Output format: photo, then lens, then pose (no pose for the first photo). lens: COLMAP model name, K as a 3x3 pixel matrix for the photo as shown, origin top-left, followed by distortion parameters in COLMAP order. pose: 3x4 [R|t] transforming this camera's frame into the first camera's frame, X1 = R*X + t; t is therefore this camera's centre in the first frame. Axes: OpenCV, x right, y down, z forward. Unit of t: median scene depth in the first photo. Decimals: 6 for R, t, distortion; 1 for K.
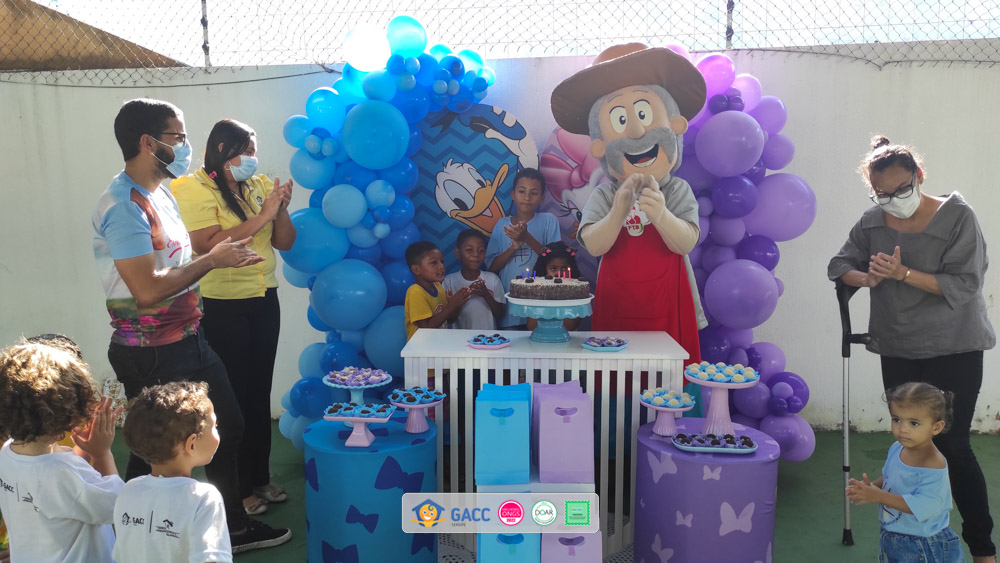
lens RADIAL K [[737.1, 0, 500.0], [0, 737.1, 281.5], [0, 0, 1]] dist [0.059770, -0.061634]
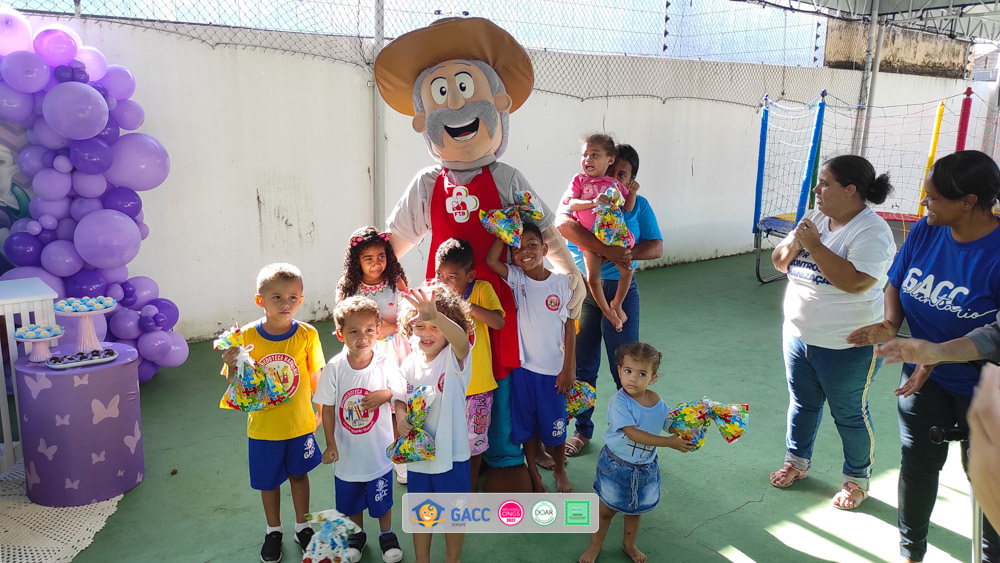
lens RADIAL K [[737.1, 0, 500.0], [0, 737.1, 281.5], [0, 0, 1]] dist [0.059770, -0.061634]
pose [[0.735358, -0.124015, 0.666235, -0.018673], [0.059125, 0.991105, 0.119228, -0.018795], [-0.675095, -0.048284, 0.736149, -0.296862]]
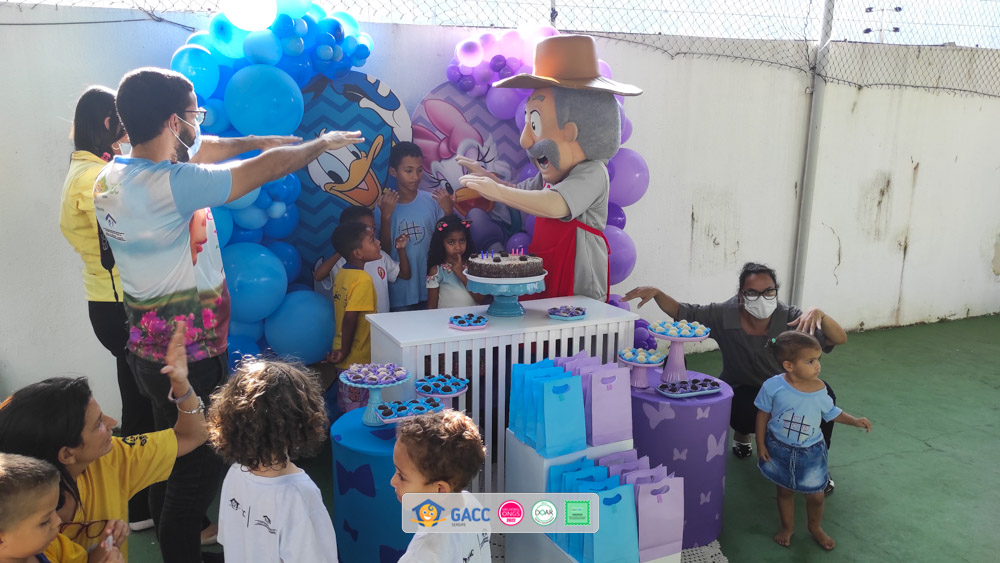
lens RADIAL K [[737.1, 0, 500.0], [0, 737.1, 281.5], [0, 0, 1]] dist [0.059770, -0.061634]
pose [[0.886534, -0.079783, 0.455732, -0.342794], [0.046287, 0.995372, 0.084214, -0.045964], [-0.460342, -0.053564, 0.886124, 0.058043]]
